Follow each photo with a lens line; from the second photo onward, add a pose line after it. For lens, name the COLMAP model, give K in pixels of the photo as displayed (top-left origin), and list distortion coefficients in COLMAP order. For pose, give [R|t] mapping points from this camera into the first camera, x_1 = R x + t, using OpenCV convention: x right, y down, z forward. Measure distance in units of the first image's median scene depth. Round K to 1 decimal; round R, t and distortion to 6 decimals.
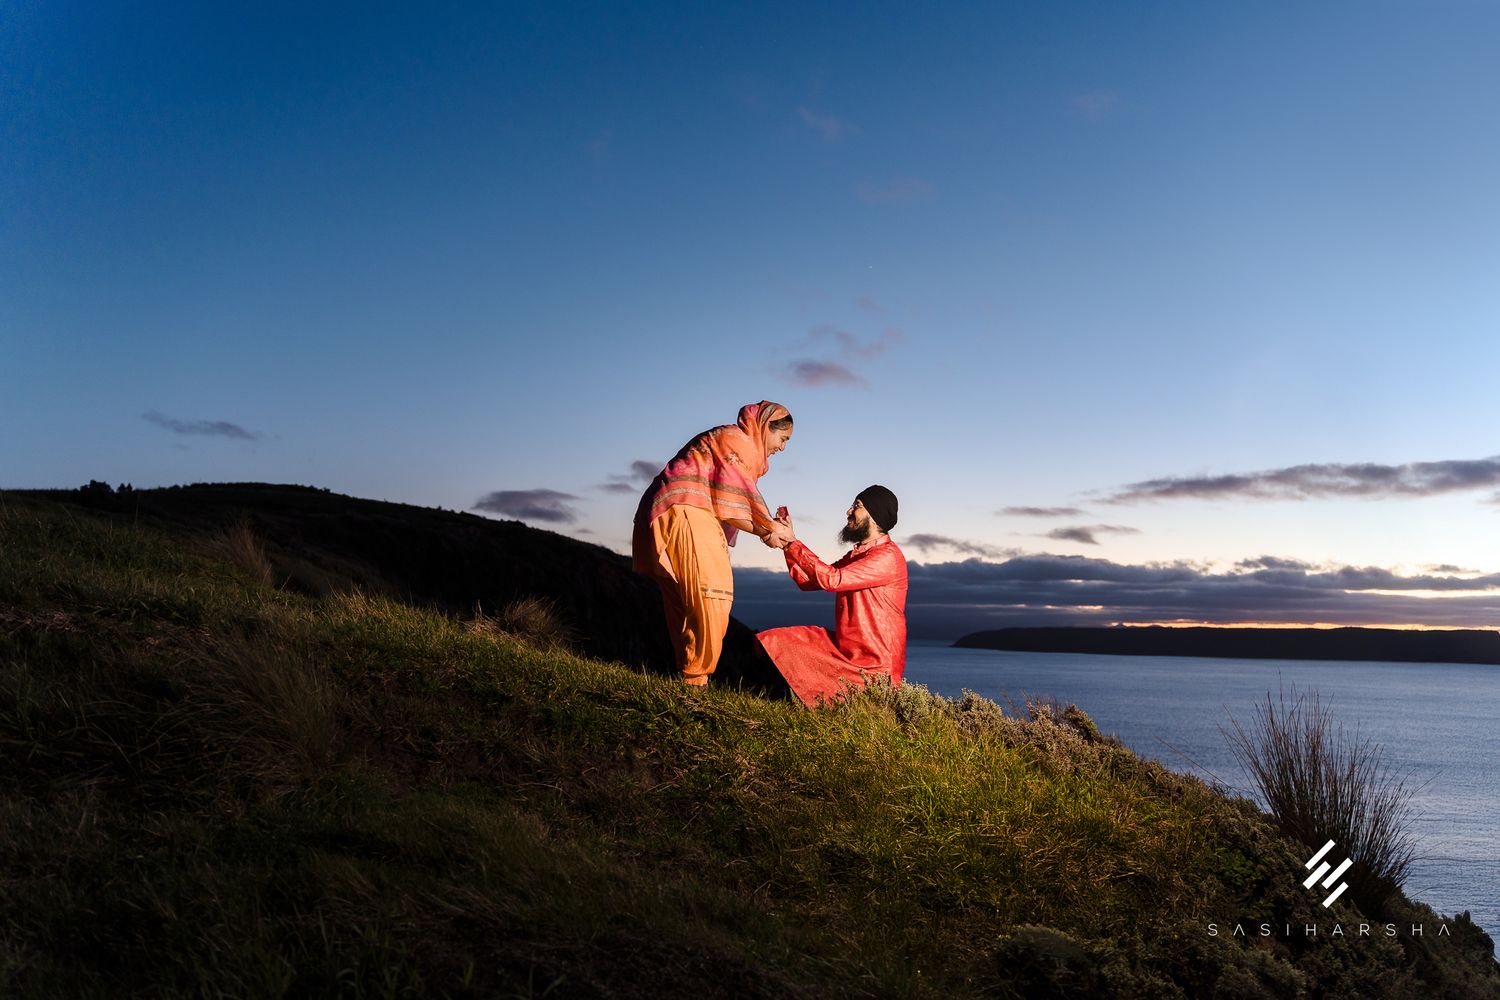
lens RADIAL K [[1307.8, 0, 750.0], [0, 1307.8, 500.0], [0, 0, 1]] dist [0.046067, 0.059008]
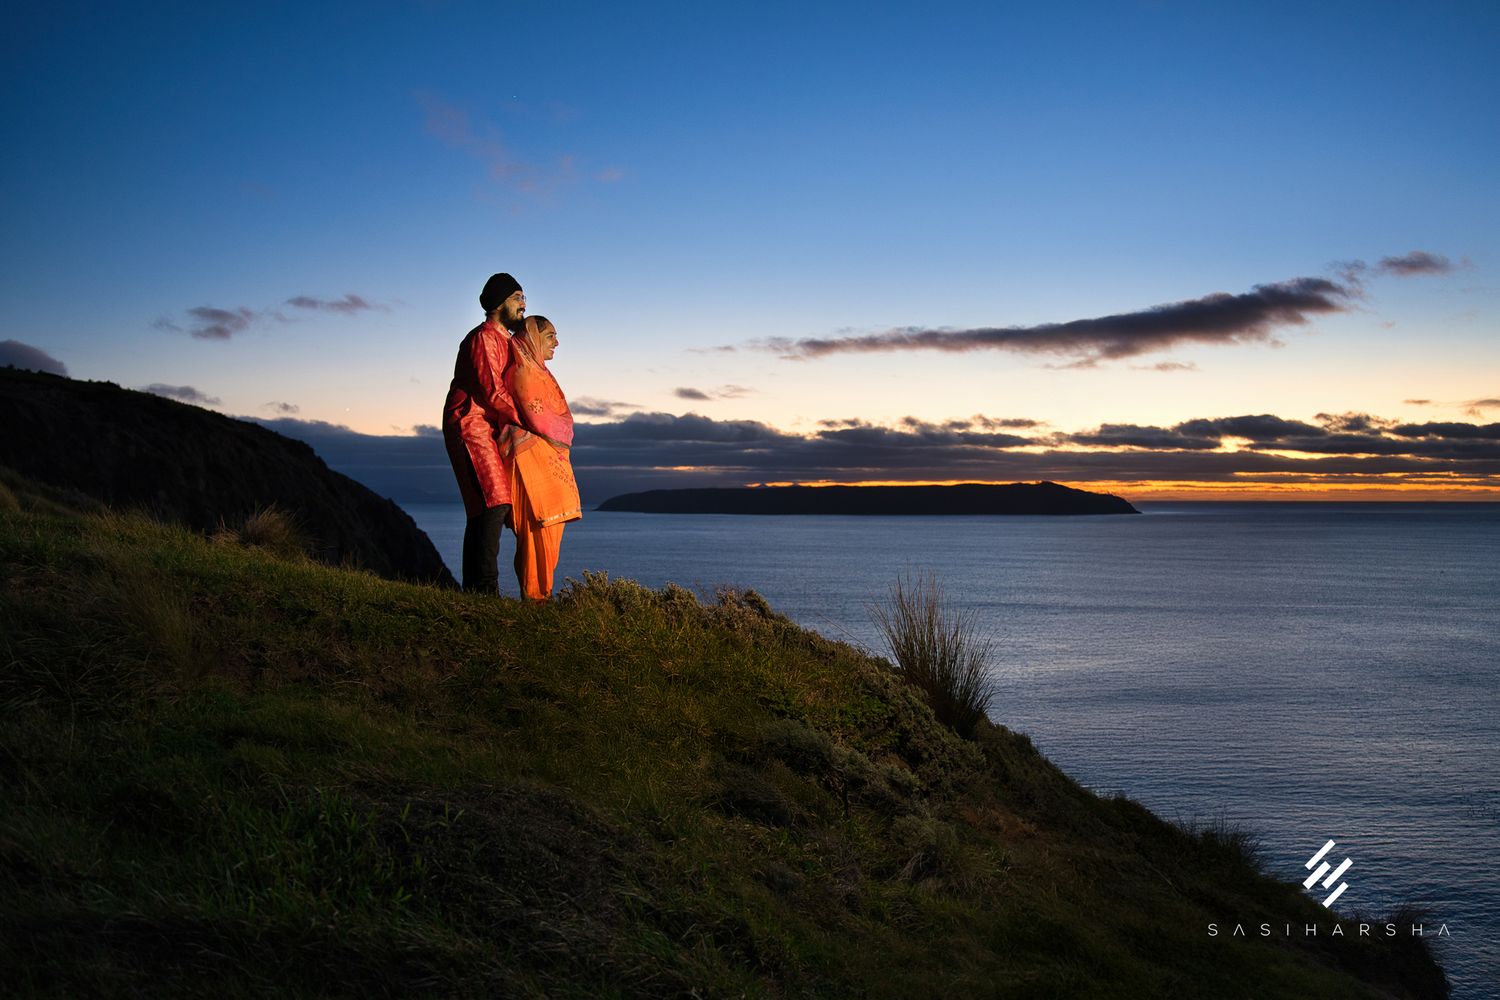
lens RADIAL K [[1307.8, 0, 750.0], [0, 1307.8, 500.0], [0, 0, 1]] dist [0.046067, 0.059008]
pose [[0.965790, -0.021527, 0.258430, -0.090497], [-0.003832, 0.995255, 0.097222, -0.060077], [-0.259297, -0.094887, 0.961125, -0.215948]]
